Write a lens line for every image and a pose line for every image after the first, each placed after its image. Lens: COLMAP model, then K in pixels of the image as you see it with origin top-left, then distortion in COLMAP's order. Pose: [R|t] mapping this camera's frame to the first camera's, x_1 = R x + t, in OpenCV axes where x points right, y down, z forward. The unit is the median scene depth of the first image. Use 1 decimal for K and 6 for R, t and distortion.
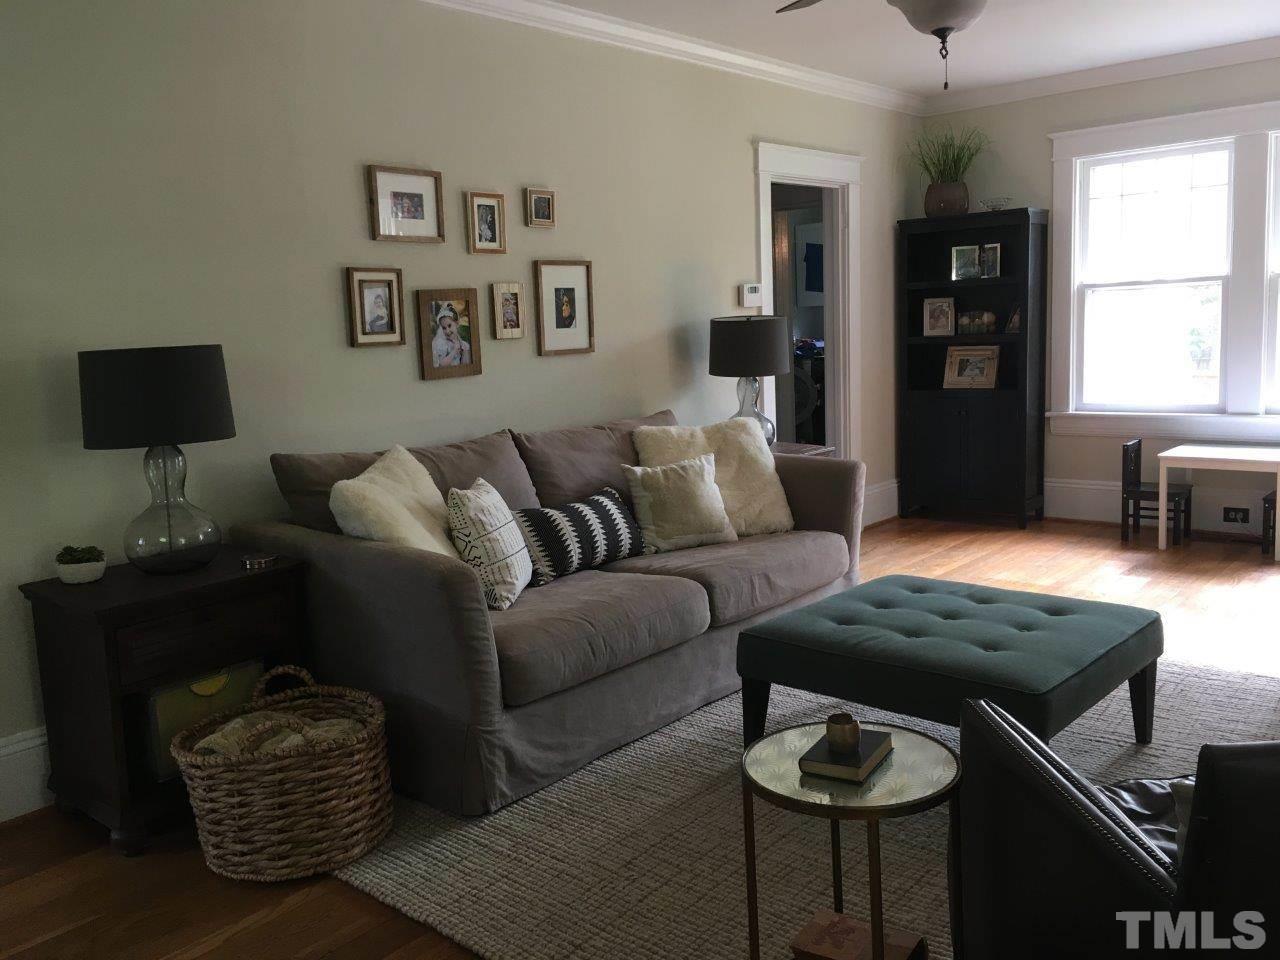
lens RADIAL K [[1079.8, 0, 640.0], [0, 1079.8, 480.0], [0, 0, 1]] dist [0.012913, -0.003571]
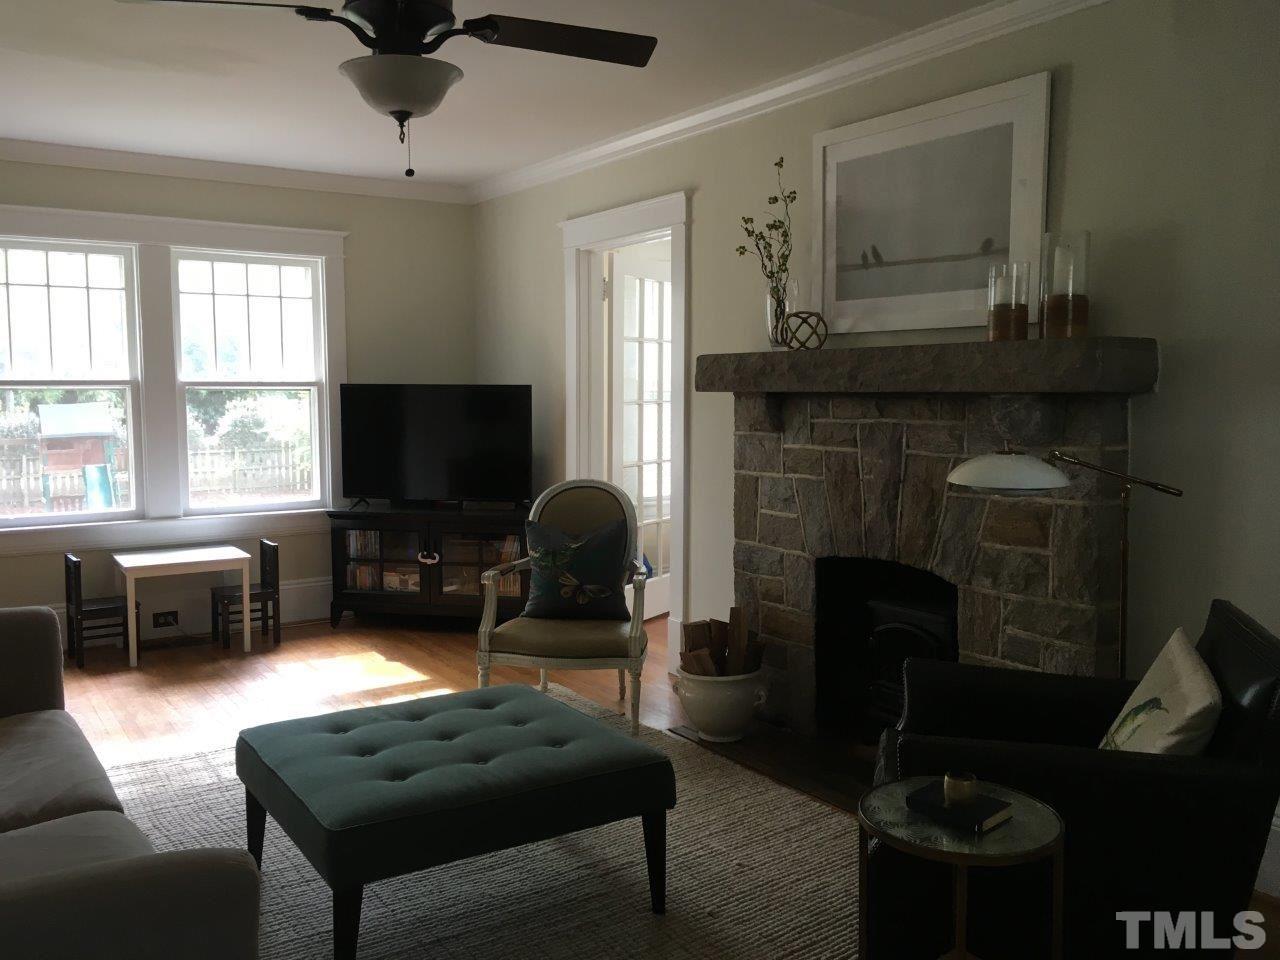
lens RADIAL K [[1079.8, 0, 640.0], [0, 1079.8, 480.0], [0, 0, 1]] dist [0.012913, -0.003571]
pose [[0.345974, -0.048432, 0.936993, -0.458035], [0.139004, 0.990292, -0.000139, -0.060685], [-0.927890, 0.130294, 0.349348, 0.440562]]
